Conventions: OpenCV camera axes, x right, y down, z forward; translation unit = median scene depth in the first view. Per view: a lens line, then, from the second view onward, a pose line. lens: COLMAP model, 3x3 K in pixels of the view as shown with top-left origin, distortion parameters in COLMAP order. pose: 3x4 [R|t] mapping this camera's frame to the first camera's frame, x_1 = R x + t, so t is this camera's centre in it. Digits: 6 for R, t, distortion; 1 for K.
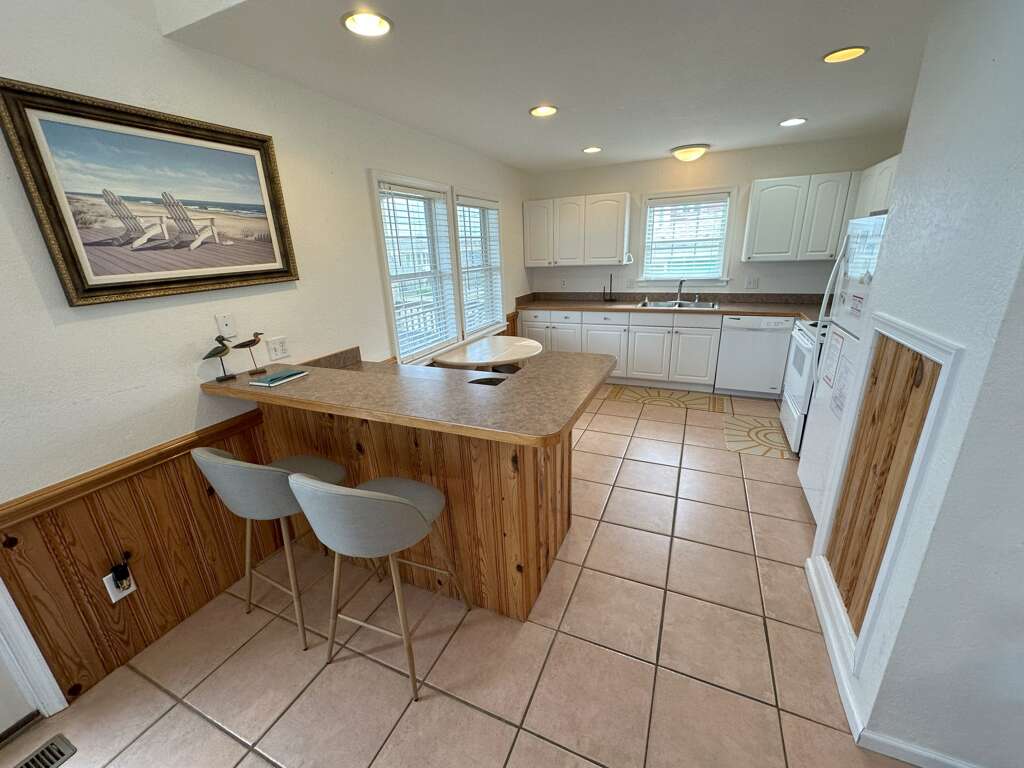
lens RADIAL K [[410.2, 0, 512.4], [0, 410.2, 383.6], [0, 0, 1]] dist [-0.002235, 0.000143]
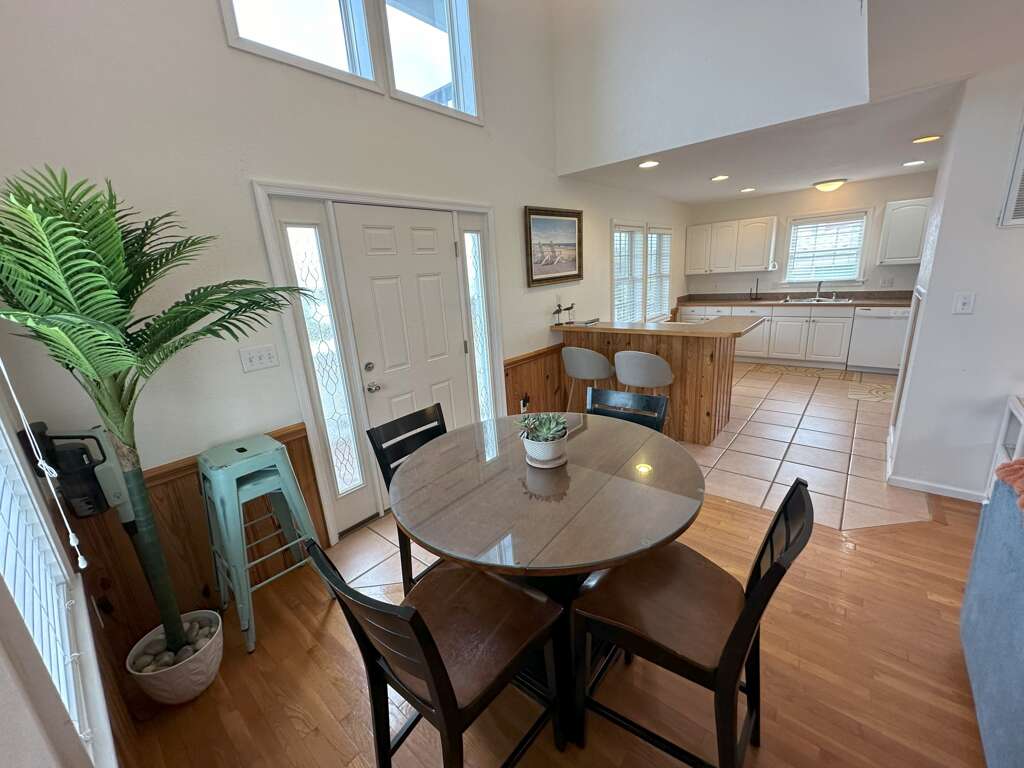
lens RADIAL K [[410.2, 0, 513.3], [0, 410.2, 383.9], [0, 0, 1]] dist [-0.002235, 0.000143]
pose [[0.960016, 0.049675, -0.275501, -0.144103], [-0.059309, 0.997881, -0.026743, 0.164979], [0.273589, 0.042013, 0.960929, -0.496888]]
